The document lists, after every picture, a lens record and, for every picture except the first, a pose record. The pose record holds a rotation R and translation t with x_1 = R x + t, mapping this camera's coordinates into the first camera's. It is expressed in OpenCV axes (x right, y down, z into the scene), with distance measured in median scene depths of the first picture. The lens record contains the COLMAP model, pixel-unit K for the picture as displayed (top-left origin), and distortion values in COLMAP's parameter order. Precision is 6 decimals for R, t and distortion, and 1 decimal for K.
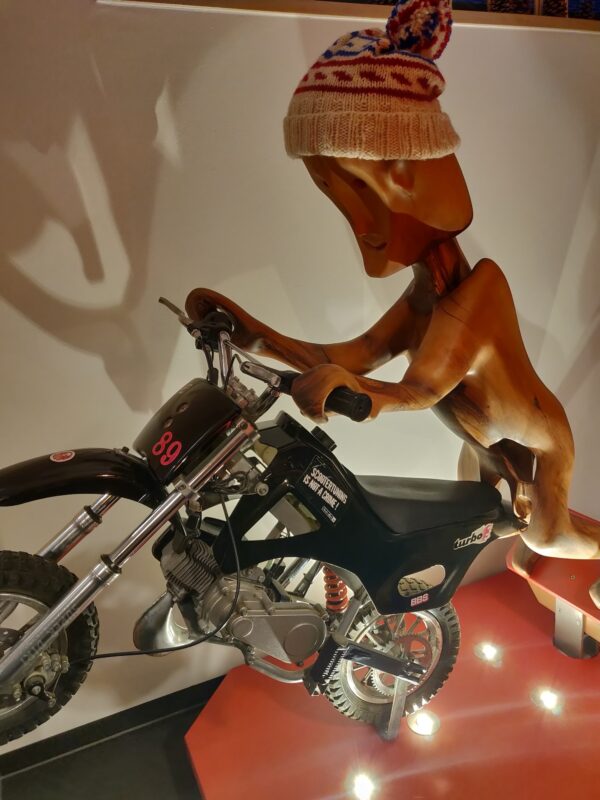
lens RADIAL K [[617.6, 0, 292.9], [0, 617.6, 403.7], [0, 0, 1]] dist [-0.037322, 0.111087]
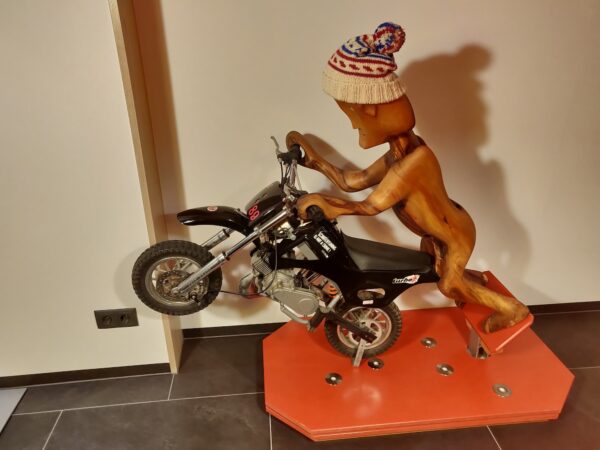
lens RADIAL K [[463.2, 0, 300.0], [0, 463.2, 225.0], [0, 0, 1]] dist [-0.037322, 0.111087]
pose [[0.946696, 0.187183, -0.262164, 0.393757], [-0.140854, 0.972460, 0.185691, -0.214155], [0.289702, -0.138866, 0.946990, -0.562386]]
